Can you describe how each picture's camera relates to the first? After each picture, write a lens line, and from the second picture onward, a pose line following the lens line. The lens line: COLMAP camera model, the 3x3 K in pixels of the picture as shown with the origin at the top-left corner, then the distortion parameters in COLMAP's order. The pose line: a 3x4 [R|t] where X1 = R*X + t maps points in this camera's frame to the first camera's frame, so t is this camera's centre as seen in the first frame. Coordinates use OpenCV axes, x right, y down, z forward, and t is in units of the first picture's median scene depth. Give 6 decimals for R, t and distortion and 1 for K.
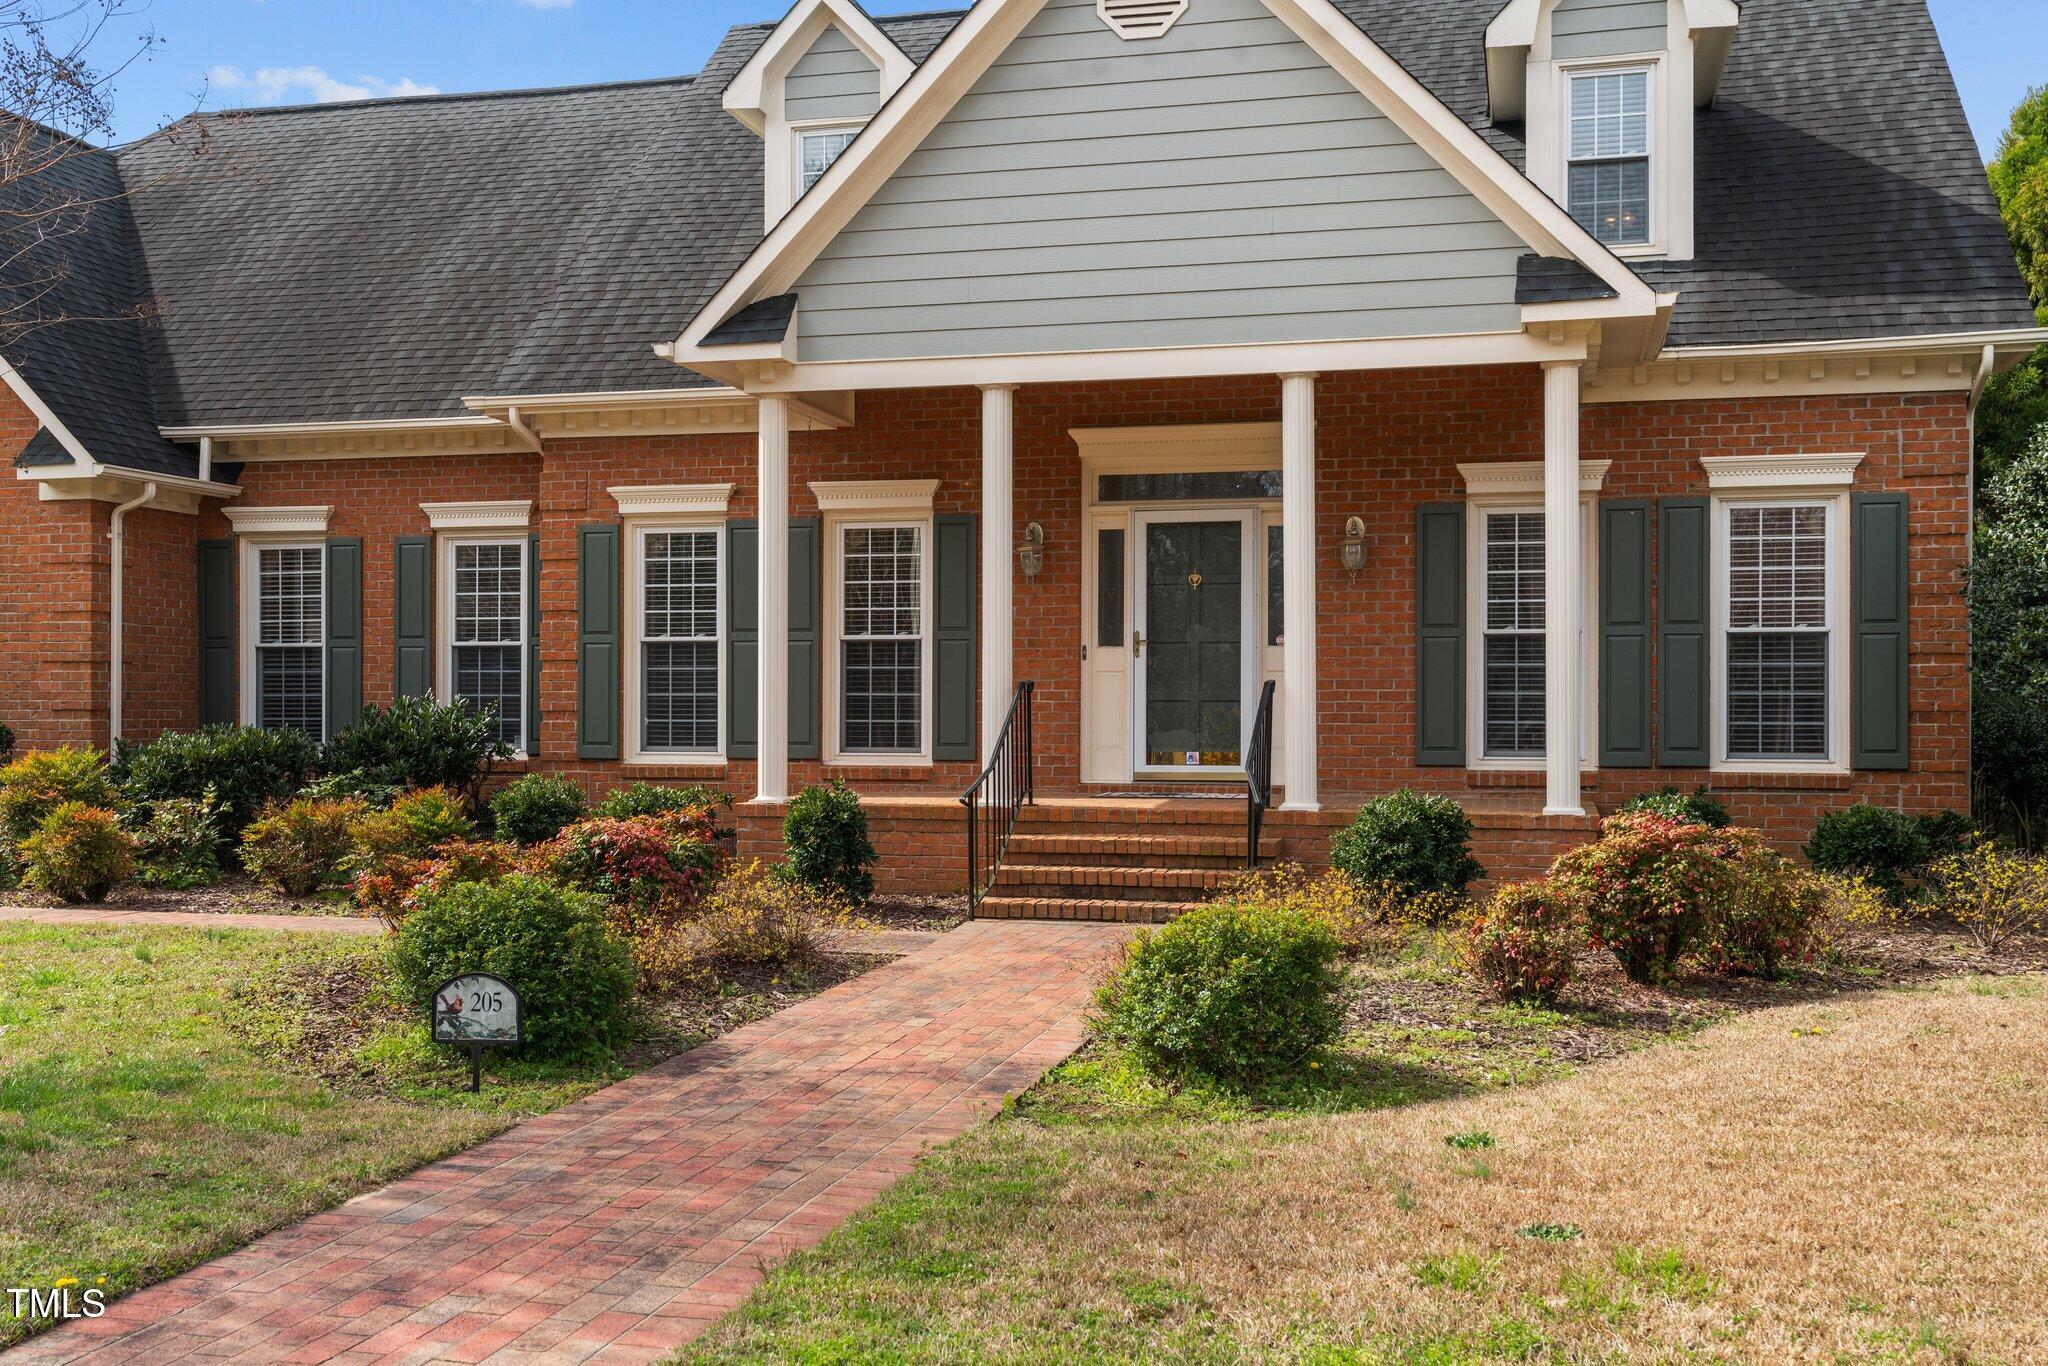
lens RADIAL K [[1956.4, 0, 1024.0], [0, 1956.4, 683.0], [0, 0, 1]] dist [0.012949, 0.002281]
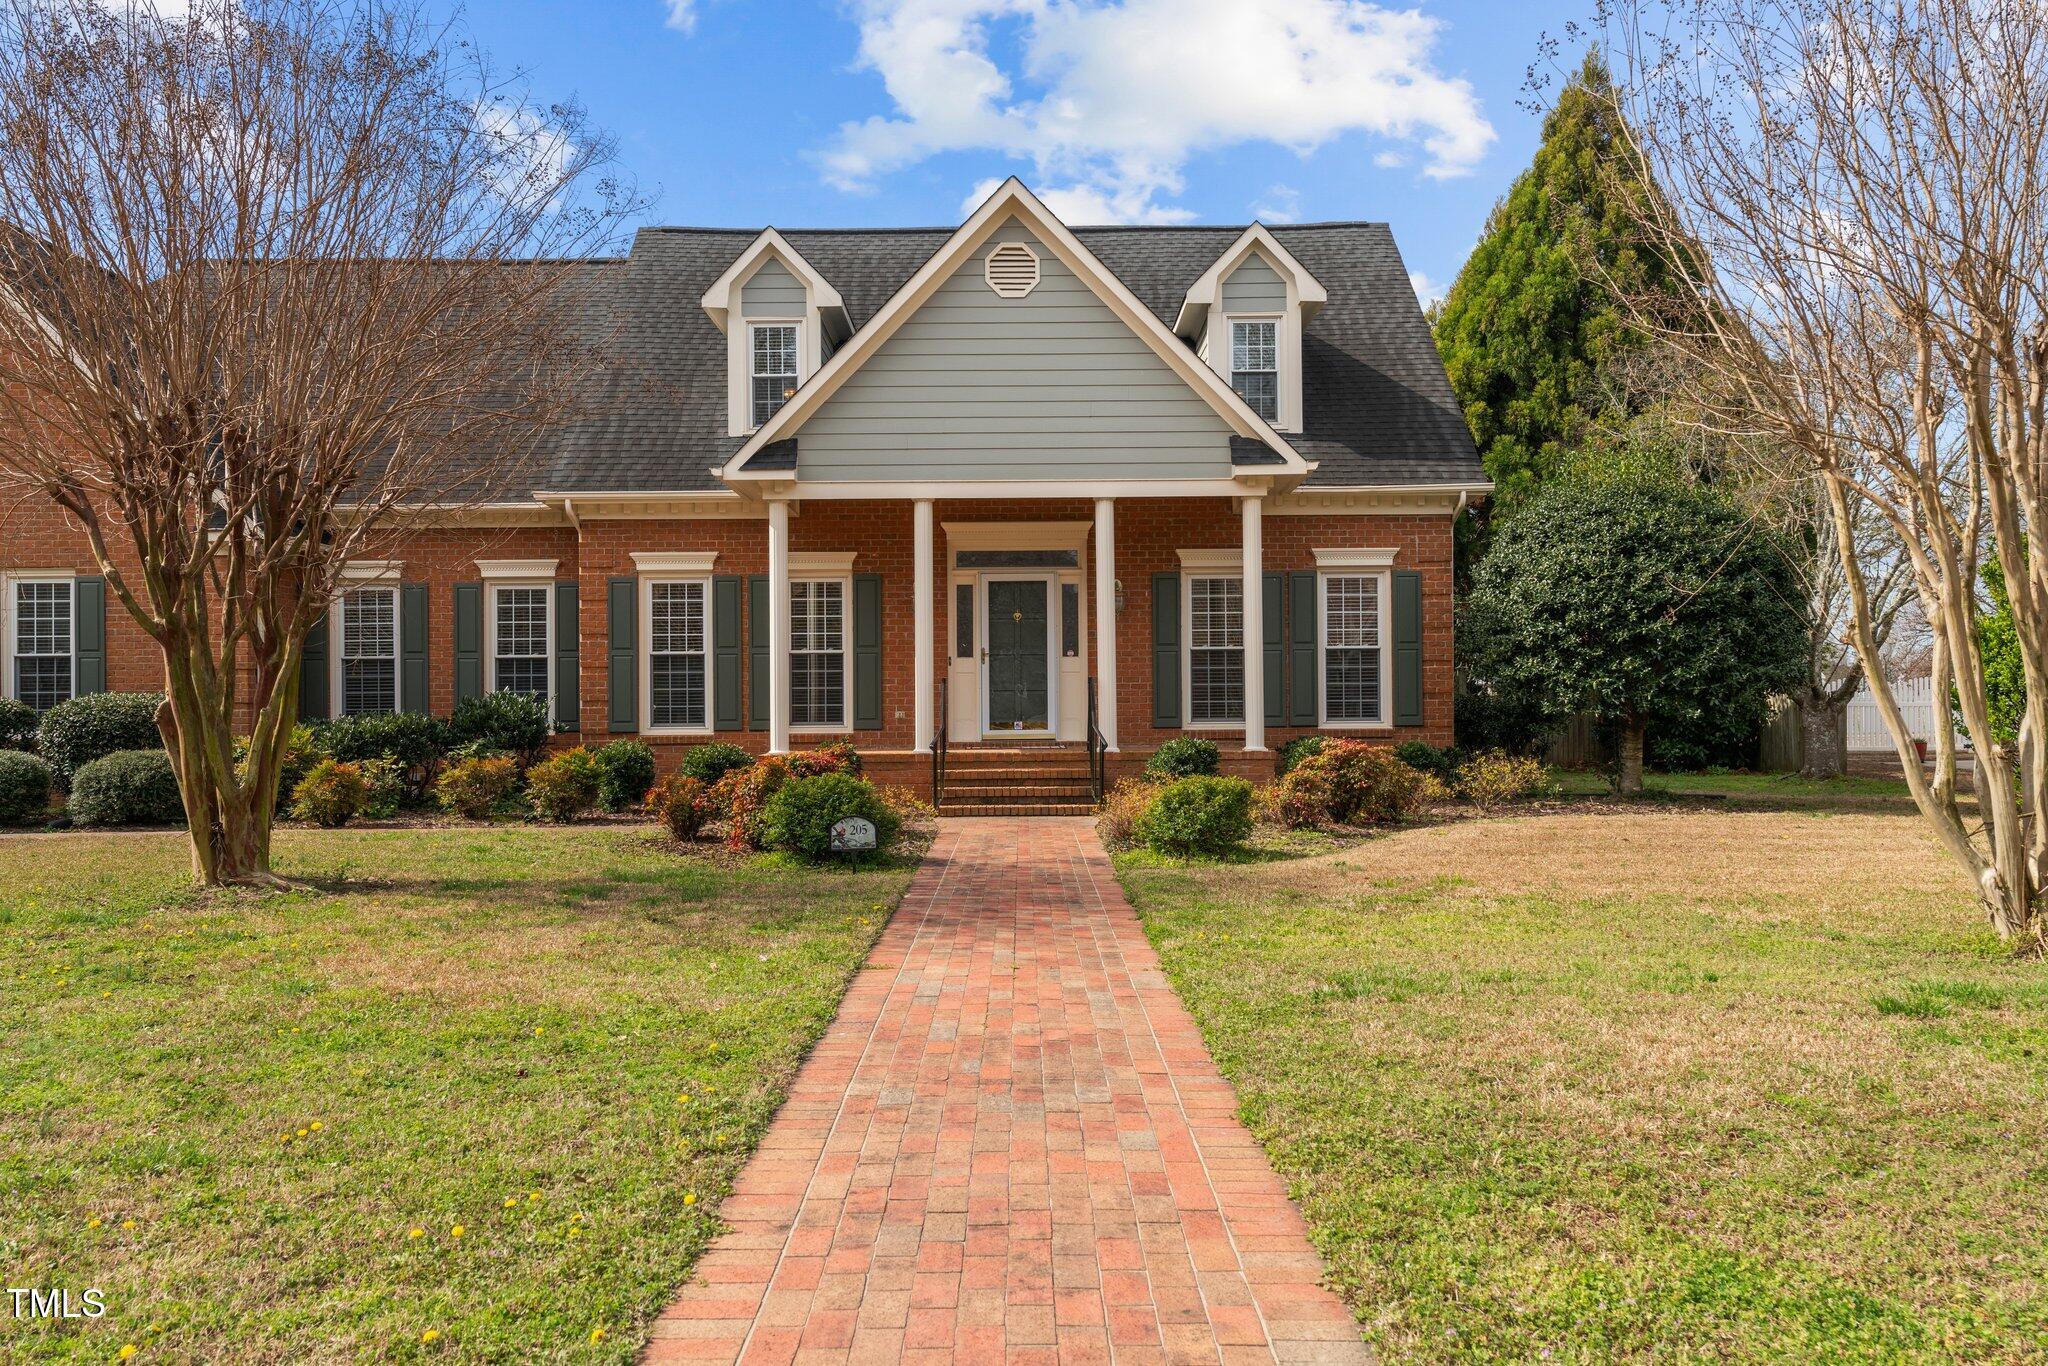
lens RADIAL K [[1610.2, 0, 1024.0], [0, 1610.2, 683.0], [0, 0, 1]] dist [0.002831, -0.001920]
pose [[0.968760, -0.004817, 0.247955, -0.258382], [0.006300, 0.999967, -0.005189, 0.010498], [-0.247922, 0.006589, 0.968758, -0.324446]]
